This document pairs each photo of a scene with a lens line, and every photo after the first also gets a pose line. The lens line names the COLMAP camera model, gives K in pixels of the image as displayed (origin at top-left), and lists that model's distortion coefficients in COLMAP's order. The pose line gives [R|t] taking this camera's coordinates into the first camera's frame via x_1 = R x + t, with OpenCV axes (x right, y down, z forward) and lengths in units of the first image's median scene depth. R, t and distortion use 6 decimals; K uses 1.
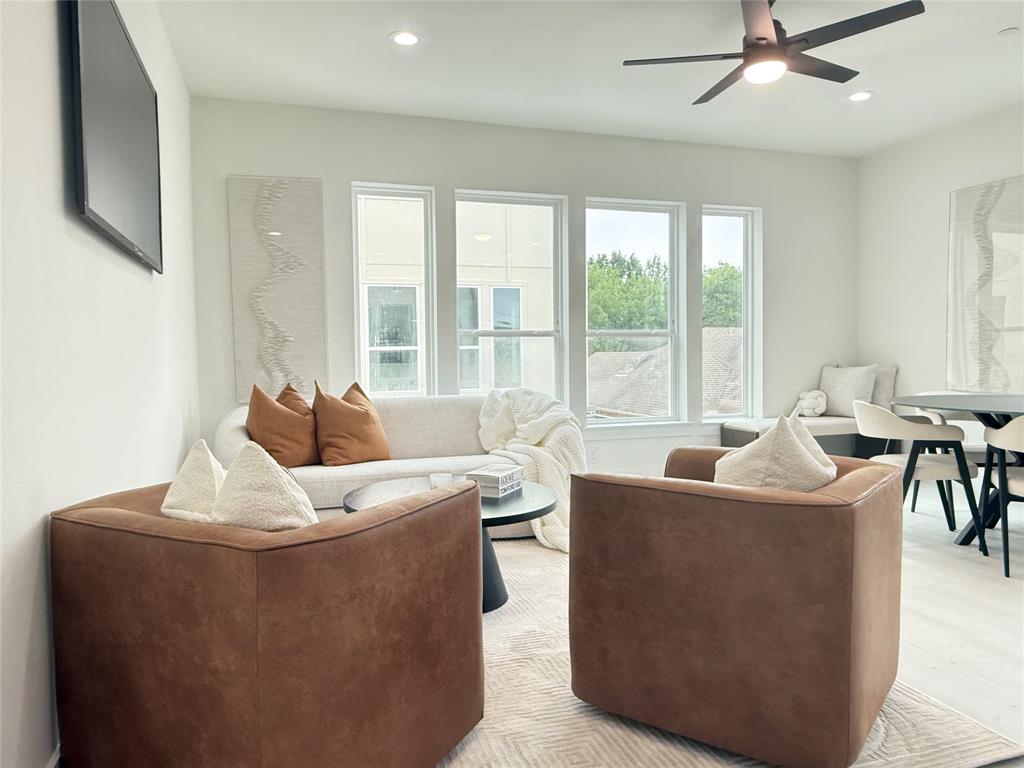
lens RADIAL K [[711.8, 0, 512.7], [0, 711.8, 379.8], [0, 0, 1]] dist [-0.000947, 0.000595]
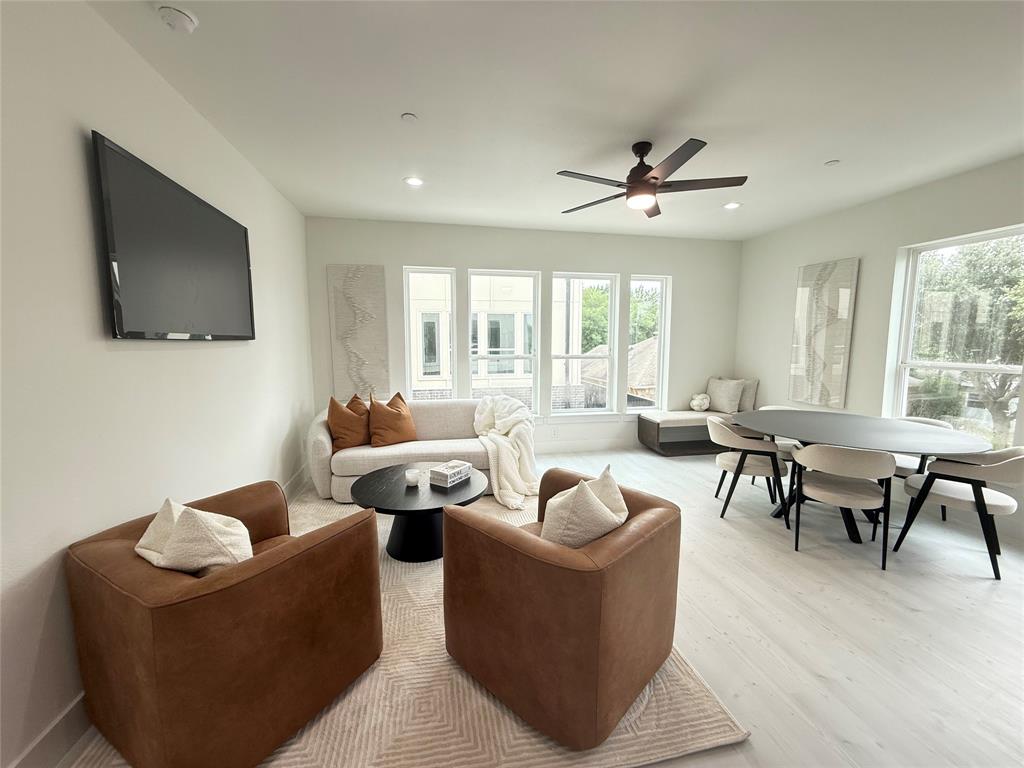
lens RADIAL K [[407.4, 0, 512.0], [0, 407.4, 384.0], [0, 0, 1]] dist [0.000898, 0.000138]
pose [[0.993387, 0.023953, -0.112286, 0.129802], [-0.015938, 0.997296, 0.071744, -0.077325], [0.113701, -0.069480, 0.991083, 0.080134]]
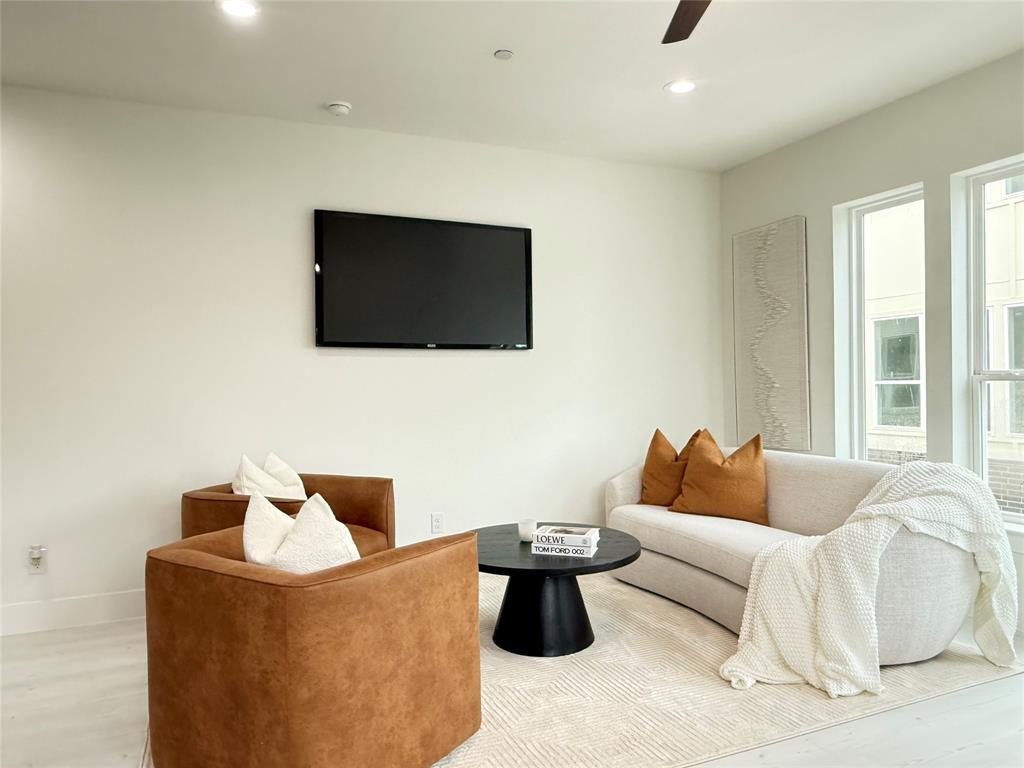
lens RADIAL K [[711.8, 0, 512.7], [0, 711.8, 379.8], [0, 0, 1]] dist [-0.000947, 0.000595]
pose [[0.092654, 0.005296, -0.995684, 0.603212], [-0.025579, 0.999668, 0.002937, -0.055328], [0.995370, 0.025197, 0.092759, 0.518494]]
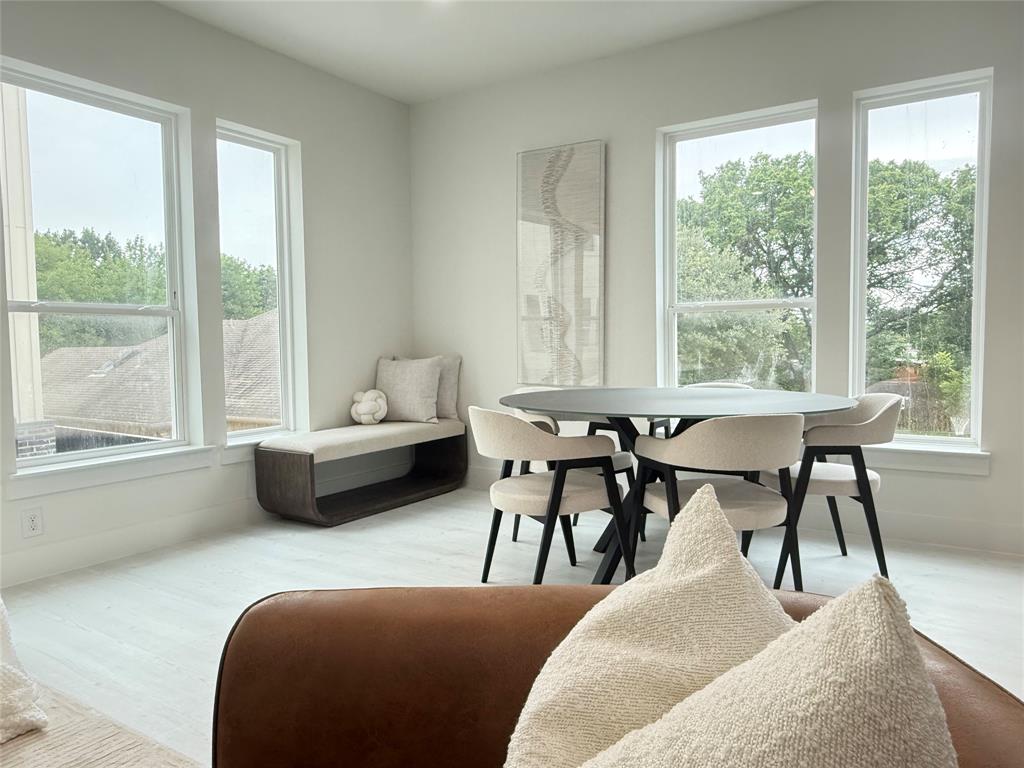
lens RADIAL K [[713.5, 0, 509.3], [0, 713.5, 375.2], [0, 0, 1]] dist [-0.020805, -0.002191]
pose [[0.779415, -0.028300, 0.625868, 0.064752], [0.028429, 0.999548, 0.009794, -0.005223], [-0.625862, 0.010159, 0.779868, 0.356673]]
